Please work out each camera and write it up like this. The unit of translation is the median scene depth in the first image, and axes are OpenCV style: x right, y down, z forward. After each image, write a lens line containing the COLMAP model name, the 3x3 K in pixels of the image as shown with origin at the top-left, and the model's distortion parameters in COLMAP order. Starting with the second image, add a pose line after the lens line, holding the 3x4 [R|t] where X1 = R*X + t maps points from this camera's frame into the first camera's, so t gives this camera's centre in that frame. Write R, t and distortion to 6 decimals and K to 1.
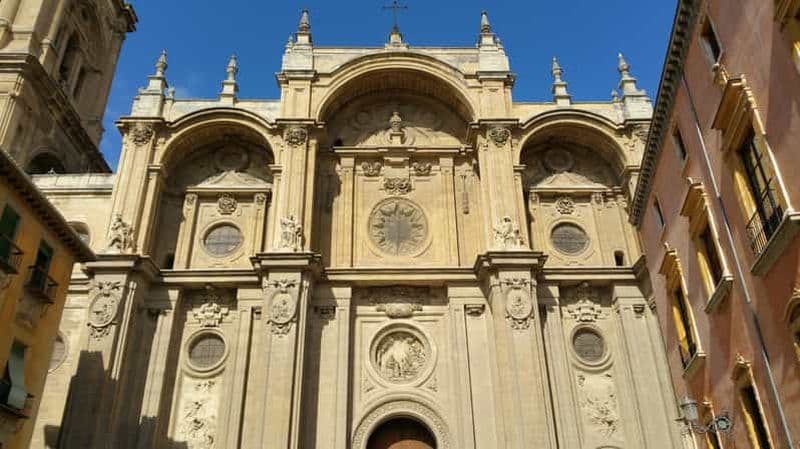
lens RADIAL K [[668.8, 0, 400.0], [0, 668.8, 224.5], [0, 0, 1]] dist [0.163604, -0.347060]
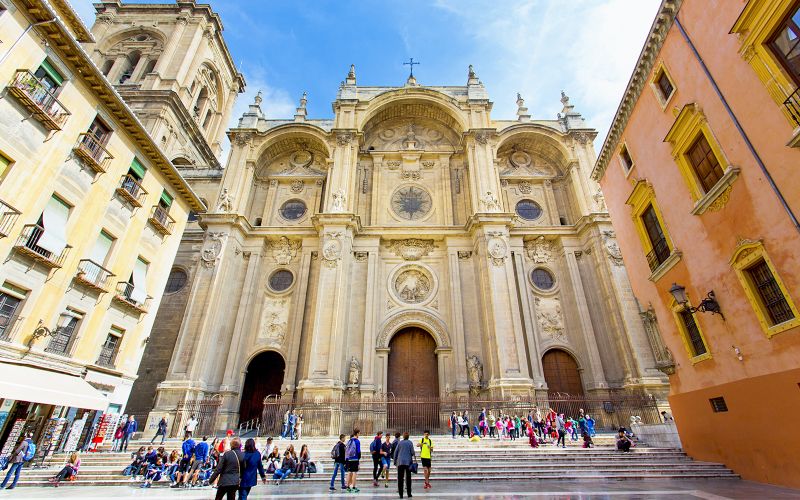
lens RADIAL K [[366.4, 0, 400.0], [0, 366.4, 250.0], [0, 0, 1]] dist [-0.001135, -0.000061]
pose [[0.999370, 0.029686, 0.019472, -0.042266], [-0.029783, 0.999545, 0.004706, 0.110450], [-0.019323, -0.005283, 0.999799, 0.195553]]
